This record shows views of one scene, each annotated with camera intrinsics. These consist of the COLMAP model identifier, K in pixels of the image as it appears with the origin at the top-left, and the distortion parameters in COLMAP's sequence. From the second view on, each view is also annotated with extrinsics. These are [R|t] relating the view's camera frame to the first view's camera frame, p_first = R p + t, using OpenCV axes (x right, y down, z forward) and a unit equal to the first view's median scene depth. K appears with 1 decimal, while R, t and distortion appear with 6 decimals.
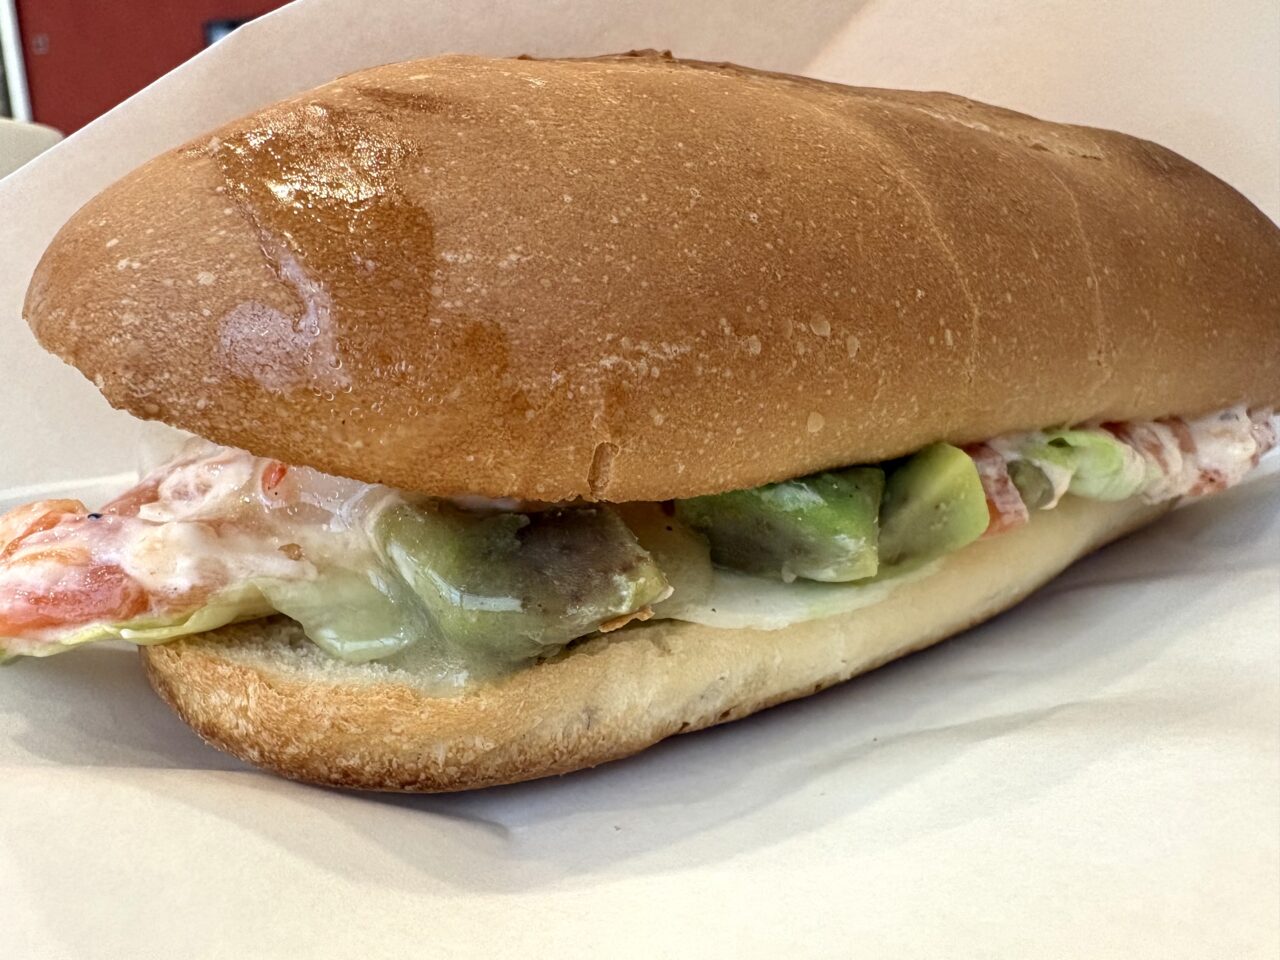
lens RADIAL K [[1113.1, 0, 639.2], [0, 1113.1, 400.7], [0, 0, 1]] dist [-0.020975, 0.000090]
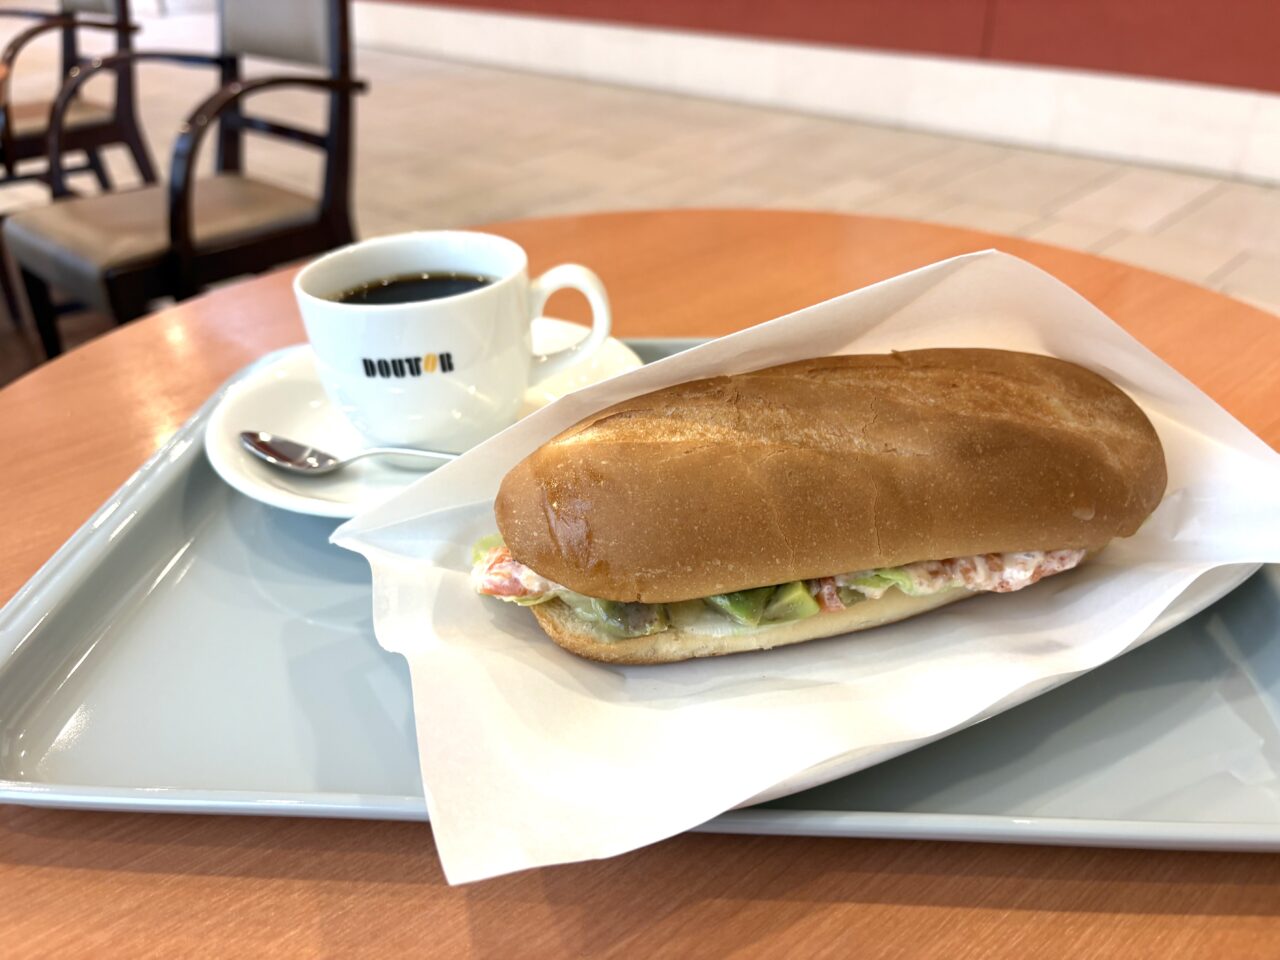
lens RADIAL K [[974.8, 0, 640.0], [0, 974.8, 480.0], [0, 0, 1]] dist [0.004477, 0.000597]
pose [[0.918993, 0.167806, -0.356781, 0.855978], [-0.060673, 0.954319, 0.292566, -1.017277], [0.389577, -0.247219, 0.887193, -1.374545]]
